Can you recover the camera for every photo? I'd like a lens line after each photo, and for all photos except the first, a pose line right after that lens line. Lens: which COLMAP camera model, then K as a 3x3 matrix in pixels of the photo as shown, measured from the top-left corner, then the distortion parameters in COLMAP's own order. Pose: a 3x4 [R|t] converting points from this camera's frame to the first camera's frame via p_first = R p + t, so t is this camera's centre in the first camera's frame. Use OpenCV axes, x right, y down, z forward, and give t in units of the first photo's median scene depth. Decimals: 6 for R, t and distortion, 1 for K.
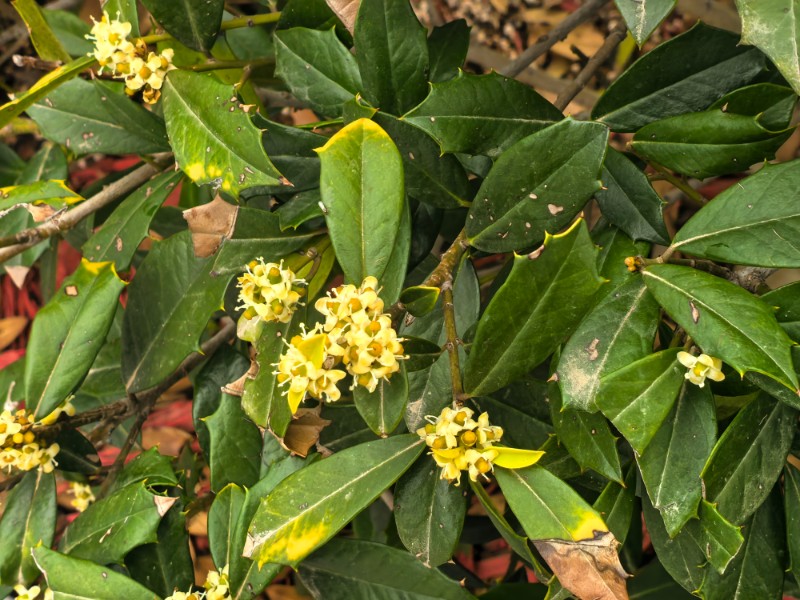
lens RADIAL K [[1359.2, 0, 401.7], [0, 1359.2, 292.5], [0, 0, 1]] dist [0.102078, 0.000000]
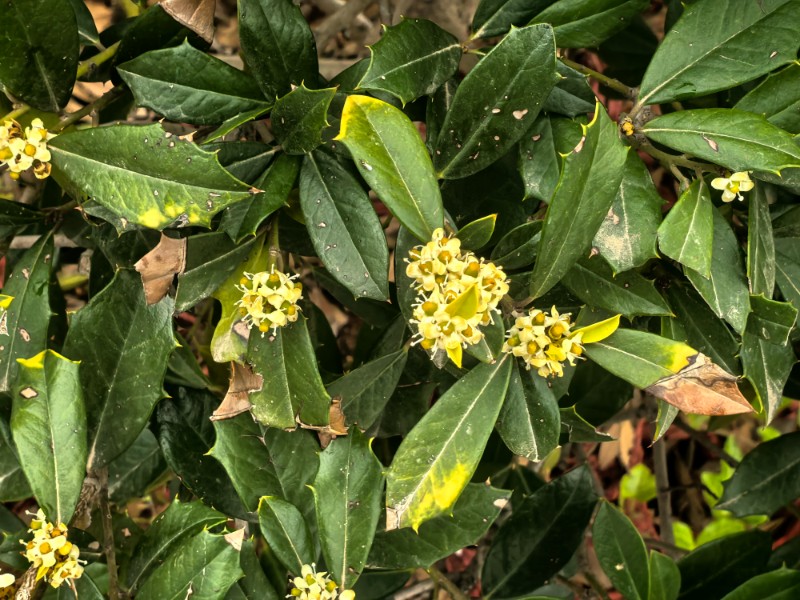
lens RADIAL K [[1359.2, 0, 402.2], [0, 1359.2, 306.7], [0, 0, 1]] dist [0.102078, 0.000000]
pose [[0.854233, -0.405638, 0.325182, -0.377288], [0.389878, 0.913600, 0.115455, -0.080966], [-0.343919, 0.028156, 0.938577, 0.008041]]
